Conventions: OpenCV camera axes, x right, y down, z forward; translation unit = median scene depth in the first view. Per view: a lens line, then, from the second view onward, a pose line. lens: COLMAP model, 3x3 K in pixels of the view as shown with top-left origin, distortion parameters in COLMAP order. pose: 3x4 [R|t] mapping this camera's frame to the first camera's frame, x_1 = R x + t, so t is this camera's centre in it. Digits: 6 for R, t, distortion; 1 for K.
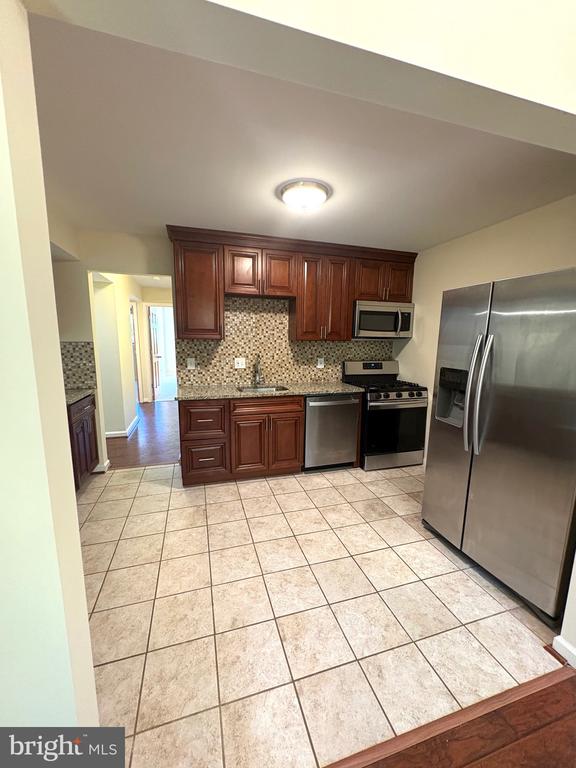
lens RADIAL K [[304.8, 0, 289.0], [0, 304.8, 384.2], [0, 0, 1]] dist [-0.001175, -0.000101]
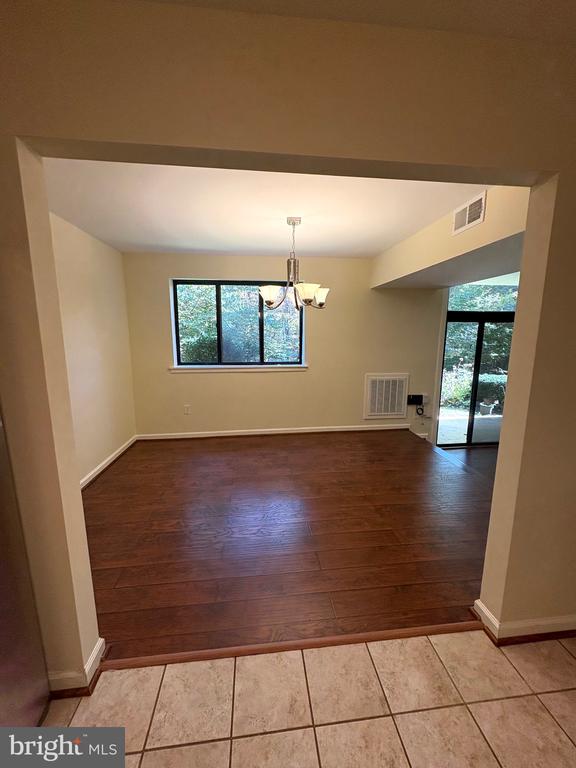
lens RADIAL K [[304.8, 0, 289.0], [0, 304.8, 384.2], [0, 0, 1]] dist [-0.001175, -0.000101]
pose [[-0.981709, -0.046497, 0.184624, 0.094672], [0.016220, 0.945768, 0.324438, -0.127656], [-0.189697, 0.321498, -0.927715, 0.776732]]
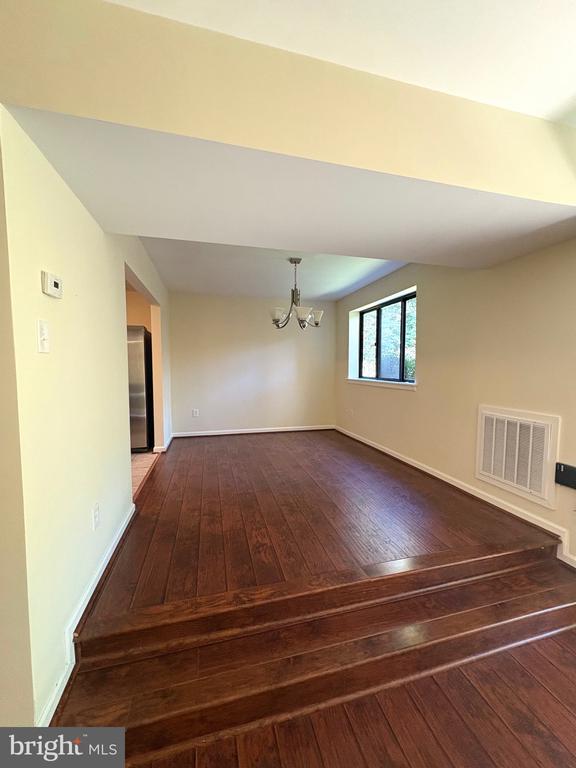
lens RADIAL K [[304.8, 0, 289.0], [0, 304.8, 384.2], [0, 0, 1]] dist [-0.001175, -0.000101]
pose [[0.039949, -0.072936, 0.996536, -1.080038], [0.163629, 0.984346, 0.065485, 0.126148], [-0.985713, 0.160446, 0.051258, -0.302735]]
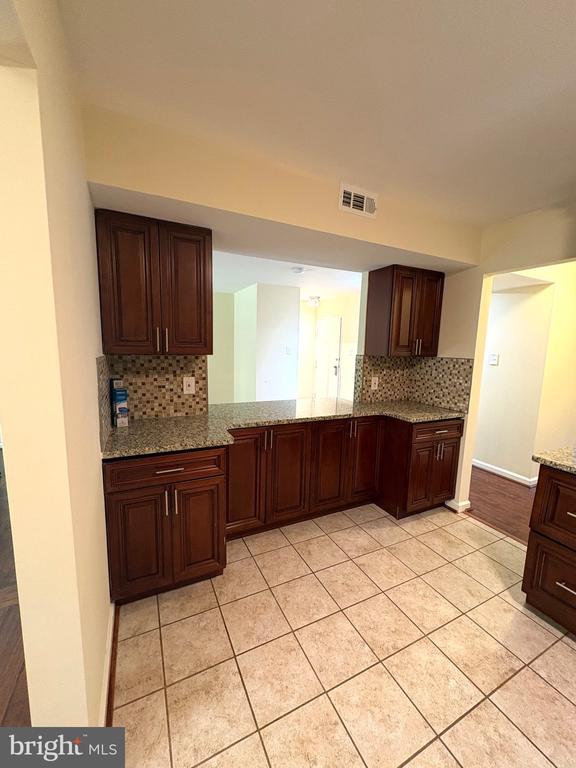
lens RADIAL K [[304.8, 0, 289.0], [0, 304.8, 384.2], [0, 0, 1]] dist [-0.001175, -0.000101]
pose [[0.163503, 0.124848, -0.978611, 0.123207], [-0.180785, 0.978954, 0.094686, -0.066924], [0.969837, 0.161437, 0.182633, 0.413047]]
